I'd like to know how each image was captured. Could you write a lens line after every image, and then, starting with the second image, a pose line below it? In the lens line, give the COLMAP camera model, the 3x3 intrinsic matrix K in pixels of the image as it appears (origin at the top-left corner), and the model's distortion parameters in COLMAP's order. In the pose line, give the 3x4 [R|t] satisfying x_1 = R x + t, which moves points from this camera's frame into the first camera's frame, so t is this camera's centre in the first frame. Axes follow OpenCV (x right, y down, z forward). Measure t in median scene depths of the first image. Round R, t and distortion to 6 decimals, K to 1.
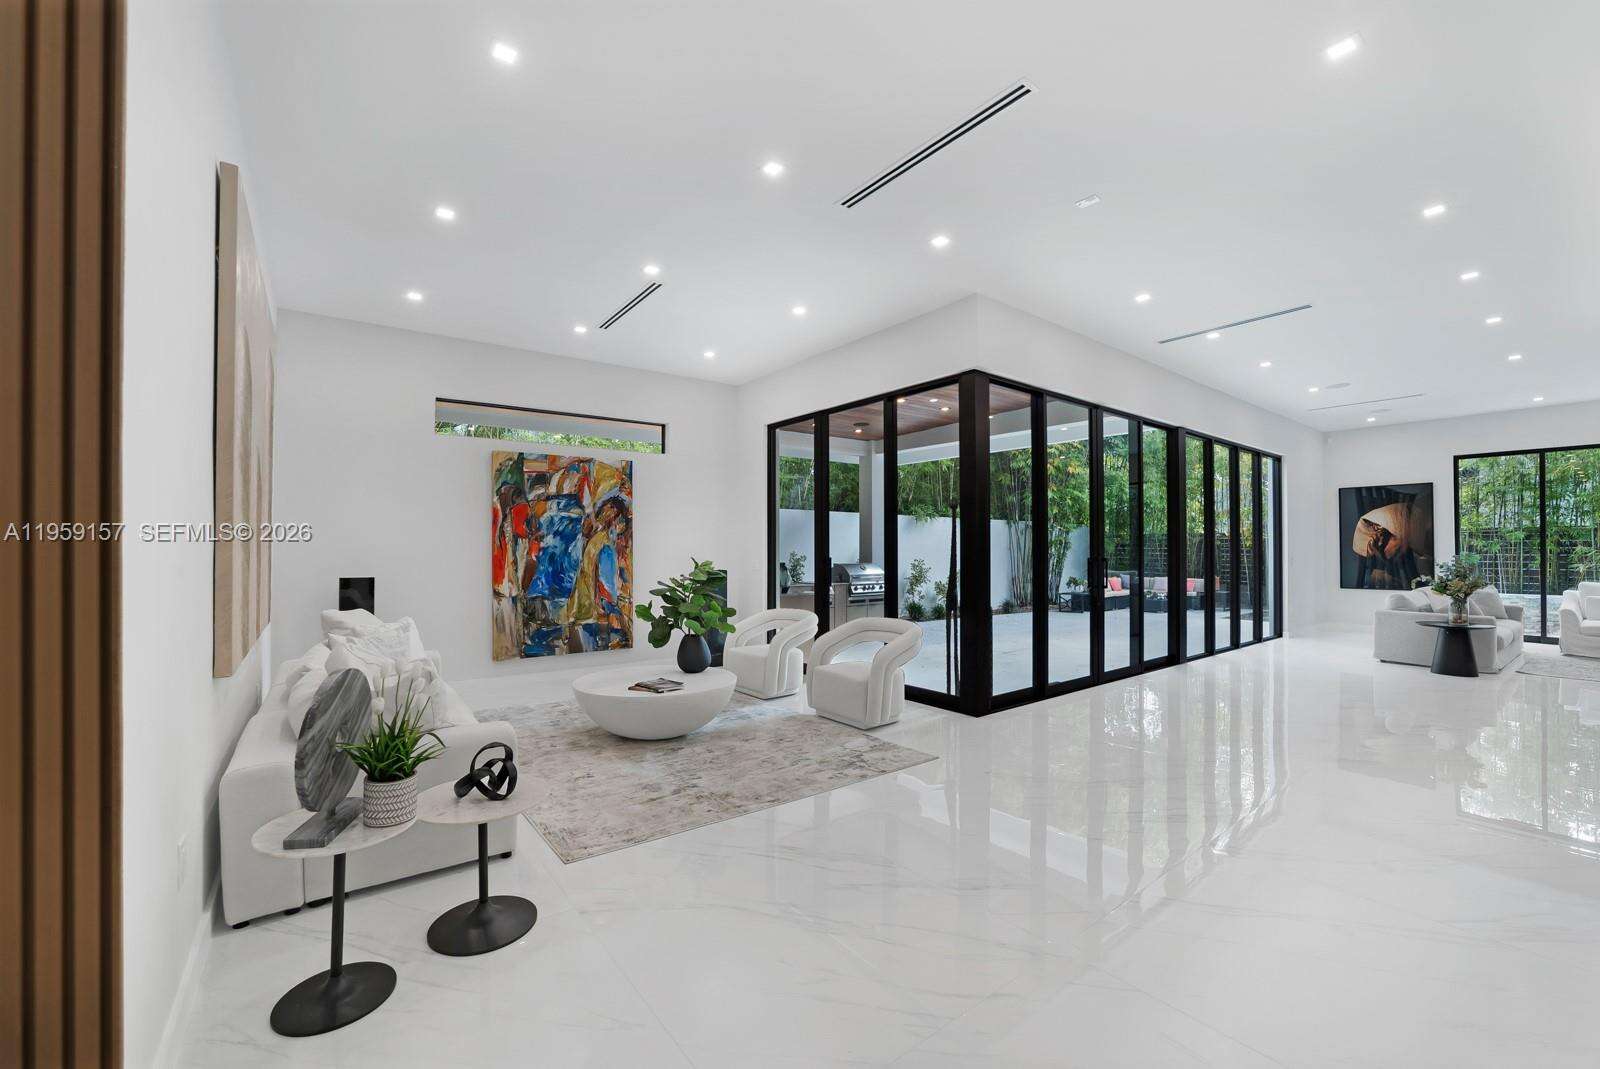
lens RADIAL K [[636.4, 0, 827.1], [0, 636.4, 540.4], [0, 0, 1]] dist [-0.035149, 0.000192]
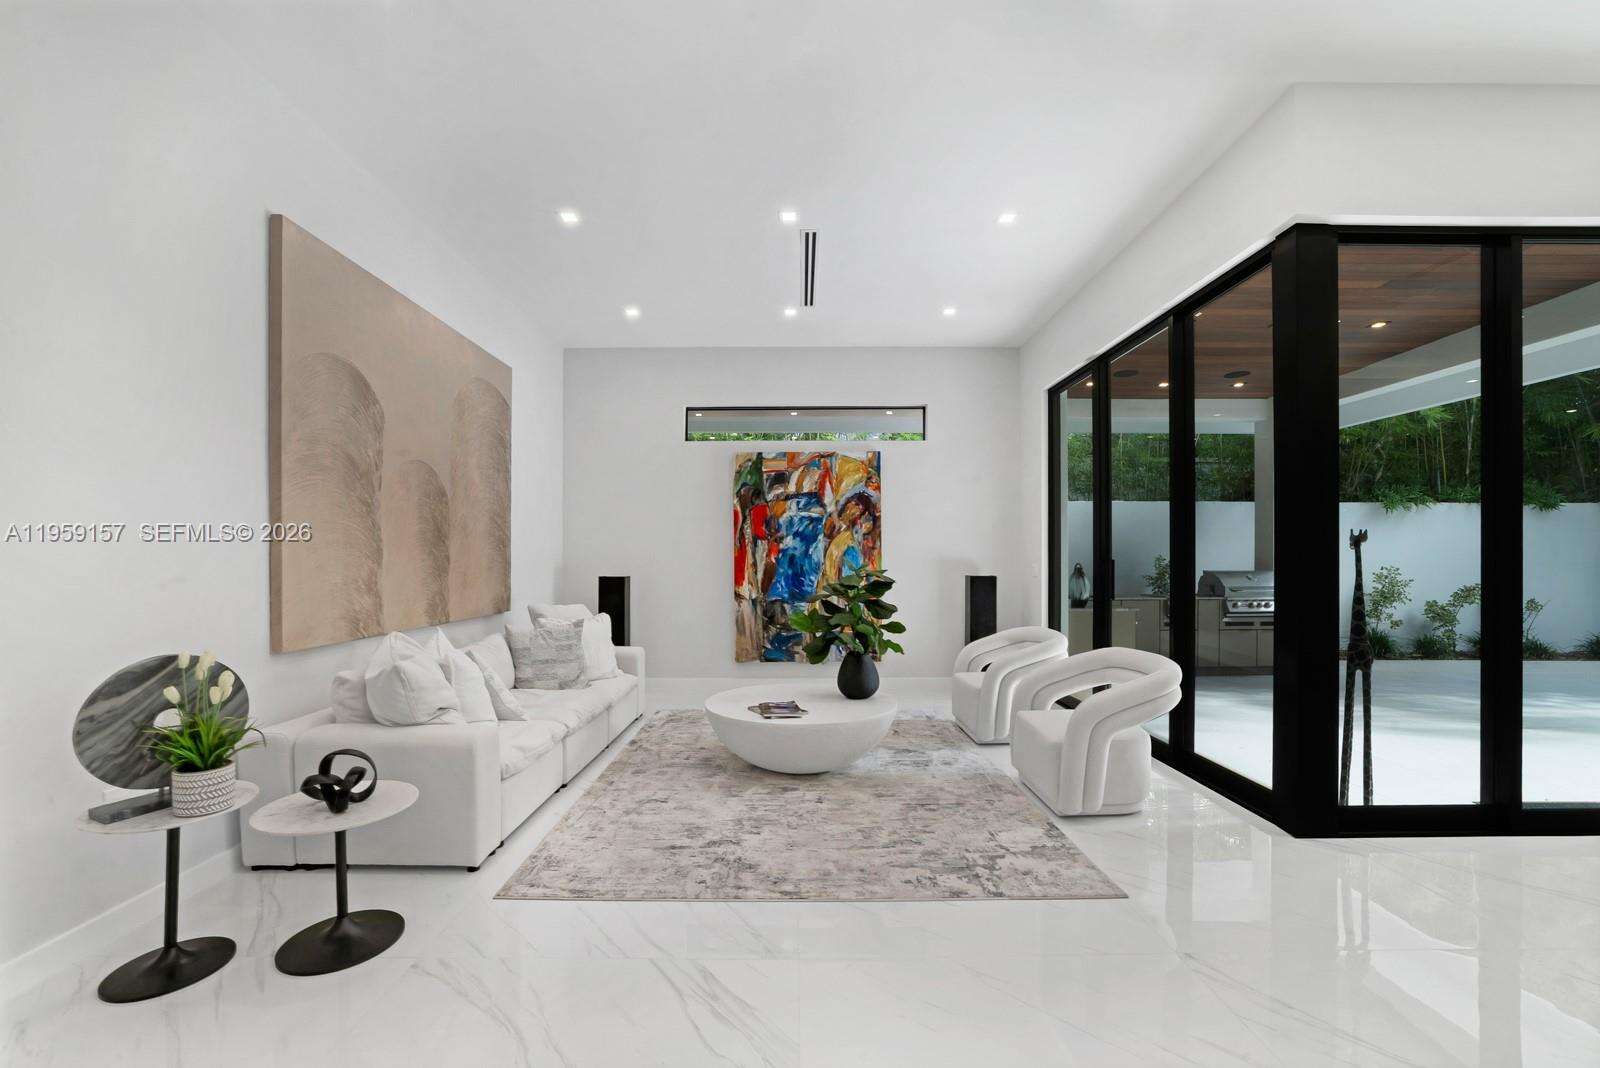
lens RADIAL K [[668.0, 0, 774.5], [0, 668.0, 557.0], [0, 0, 1]] dist [-0.049331, 0.020529]
pose [[0.789543, -0.001814, -0.613693, 0.168402], [0.011773, 0.999856, 0.012190, 0.010864], [0.613582, -0.016850, 0.789451, 0.190781]]
